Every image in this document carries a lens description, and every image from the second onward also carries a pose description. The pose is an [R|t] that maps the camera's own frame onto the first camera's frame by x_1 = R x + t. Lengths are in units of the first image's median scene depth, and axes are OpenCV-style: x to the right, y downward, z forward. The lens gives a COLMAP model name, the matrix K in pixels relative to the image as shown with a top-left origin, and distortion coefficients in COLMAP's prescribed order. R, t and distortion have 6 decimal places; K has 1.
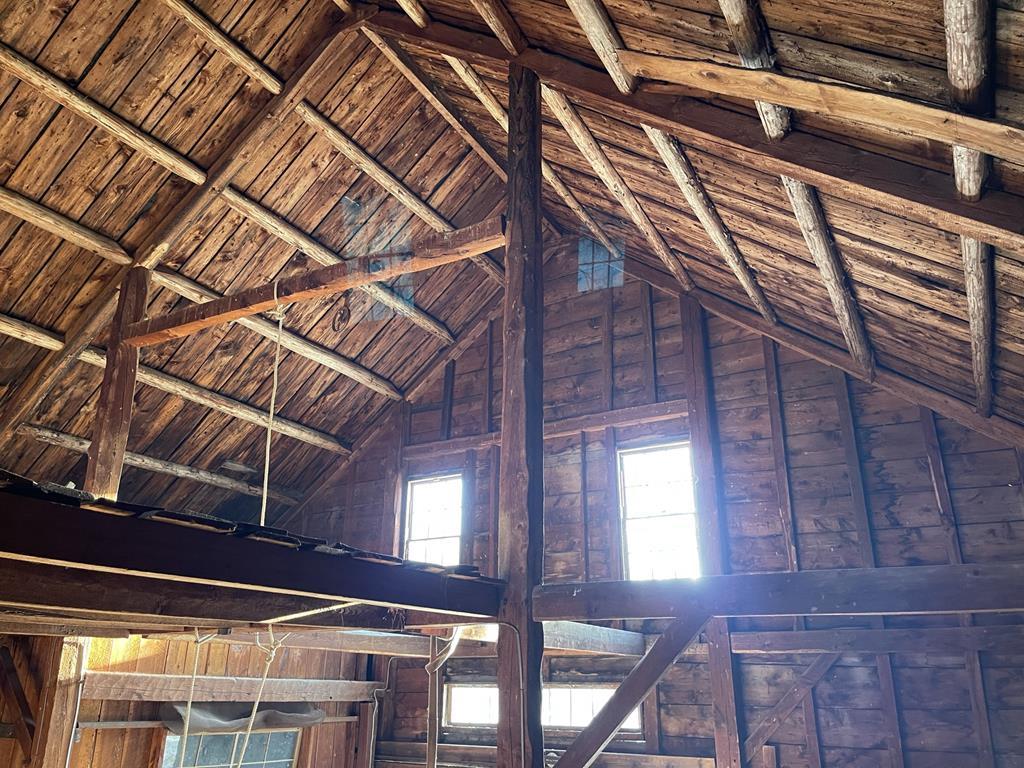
lens RADIAL K [[774.0, 0, 513.9], [0, 774.0, 384.5], [0, 0, 1]] dist [0.073646, -0.097382]
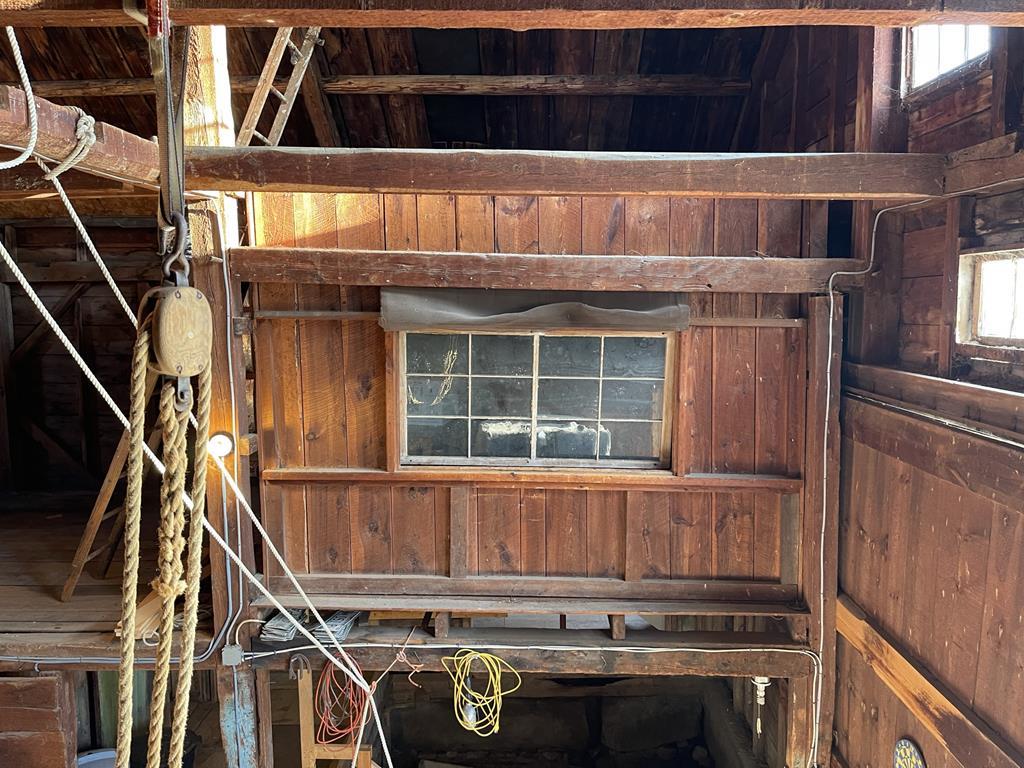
lens RADIAL K [[774.0, 0, 513.8], [0, 774.0, 381.2], [0, 0, 1]] dist [0.073646, -0.097382]
pose [[0.482366, 0.091407, -0.871188, 0.175545], [0.316506, 0.909164, 0.270637, 0.258618], [0.816791, -0.406282, 0.409619, 0.608710]]
